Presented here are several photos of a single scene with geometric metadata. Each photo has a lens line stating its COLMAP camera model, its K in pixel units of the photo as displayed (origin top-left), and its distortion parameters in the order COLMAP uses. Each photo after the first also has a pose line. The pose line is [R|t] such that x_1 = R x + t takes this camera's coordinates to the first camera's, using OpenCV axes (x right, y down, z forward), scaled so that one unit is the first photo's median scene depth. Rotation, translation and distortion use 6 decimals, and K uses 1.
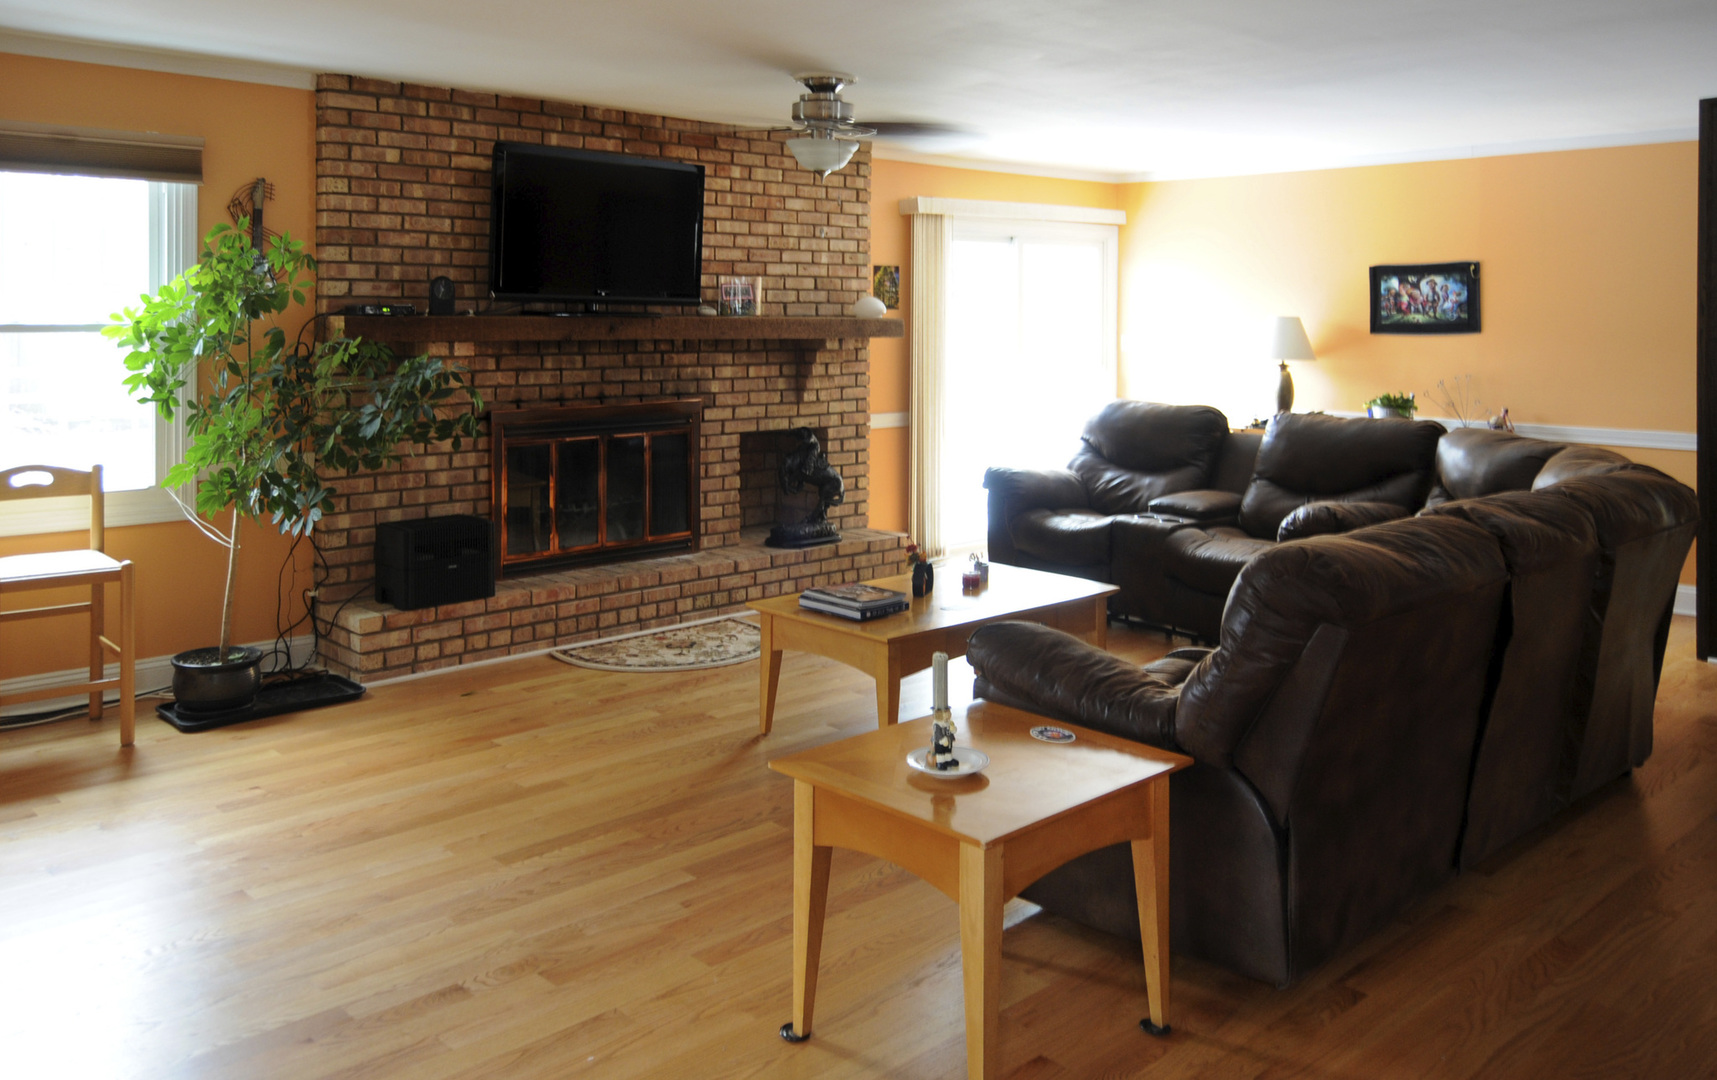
lens RADIAL K [[1344.4, 0, 858.0], [0, 1344.4, 318.0], [0, 0, 1]] dist [0.005838, -0.048249]
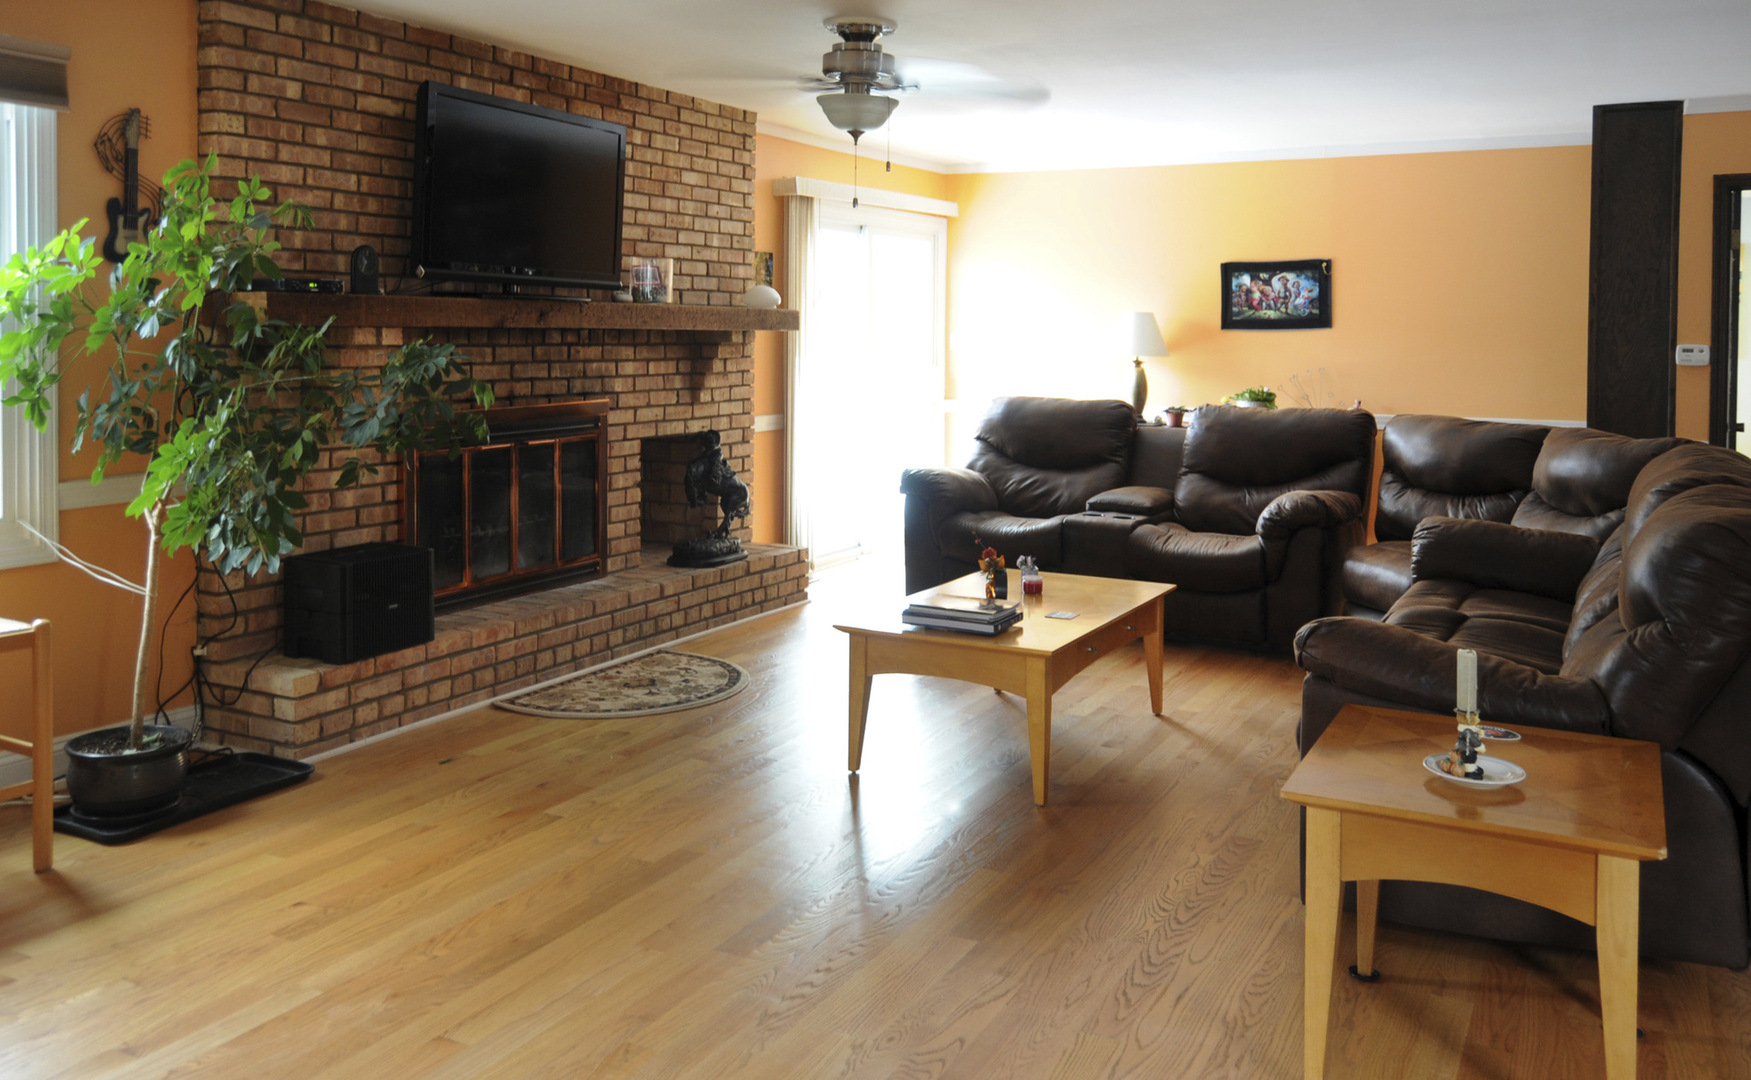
lens RADIAL K [[1400.5, 0, 875.9], [0, 1400.5, 362.6], [0, 0, 1]] dist [-0.009530, 0.001504]
pose [[0.950978, -0.004423, 0.309227, -0.248828], [-0.003049, 0.999715, 0.023678, 0.016169], [-0.309244, -0.023460, 0.950693, 0.103835]]
